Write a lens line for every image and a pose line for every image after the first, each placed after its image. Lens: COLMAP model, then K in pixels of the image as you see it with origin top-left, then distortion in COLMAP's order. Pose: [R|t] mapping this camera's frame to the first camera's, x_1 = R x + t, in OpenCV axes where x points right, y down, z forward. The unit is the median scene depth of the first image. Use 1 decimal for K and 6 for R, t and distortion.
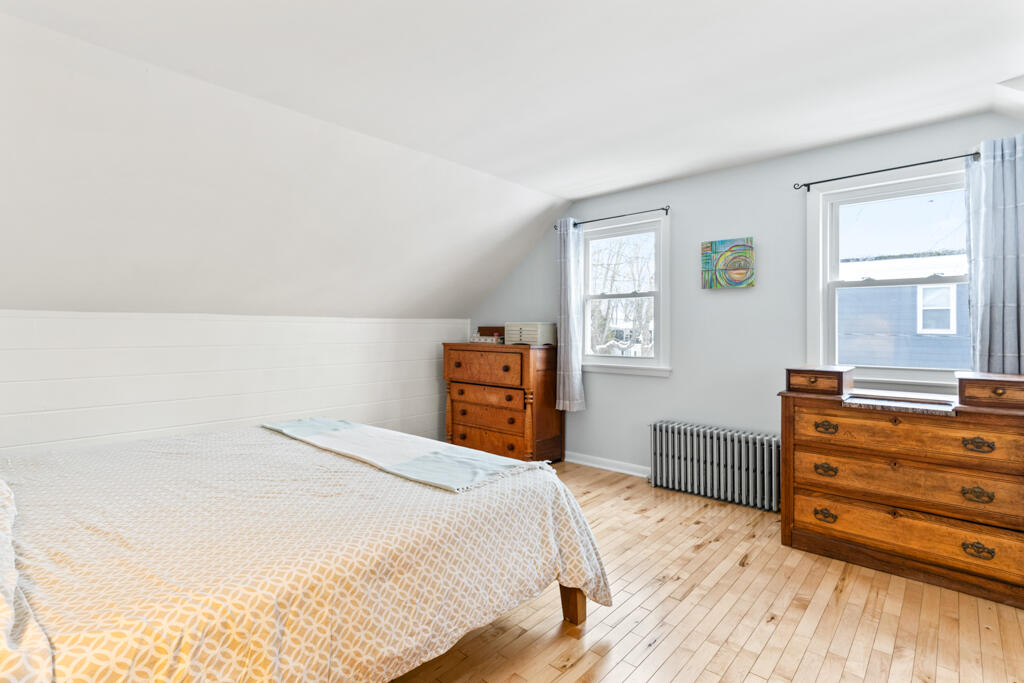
lens RADIAL K [[494.1, 0, 515.6], [0, 494.1, 326.5], [0, 0, 1]] dist [0.002542, -0.000347]
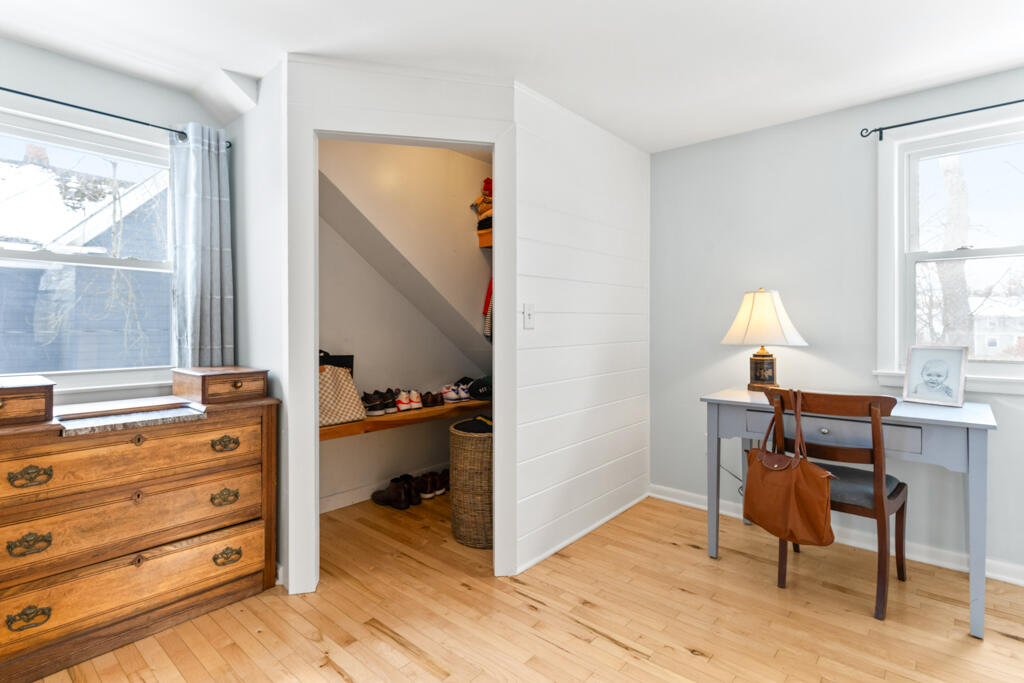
lens RADIAL K [[494.1, 0, 515.6], [0, 494.1, 326.5], [0, 0, 1]] dist [0.002542, -0.000347]
pose [[-0.023807, -0.002162, 0.999714, -0.014172], [-0.004681, 0.999987, 0.002051, 0.009953], [-0.999706, -0.004631, -0.023817, 0.409715]]
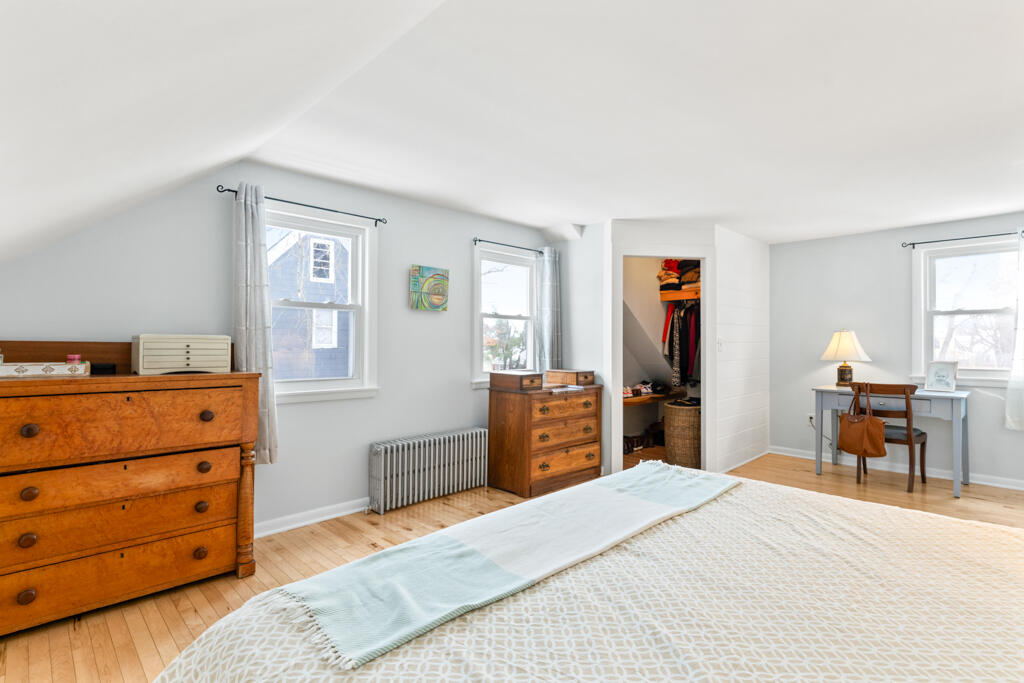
lens RADIAL K [[497.2, 0, 512.0], [0, 497.2, 341.5], [0, 0, 1]] dist [-0.001762, -0.000226]
pose [[0.055871, 0.007108, 0.998413, -0.960321], [-0.009595, 0.999932, -0.006582, -0.000659], [-0.998392, -0.009212, 0.055936, 1.036851]]
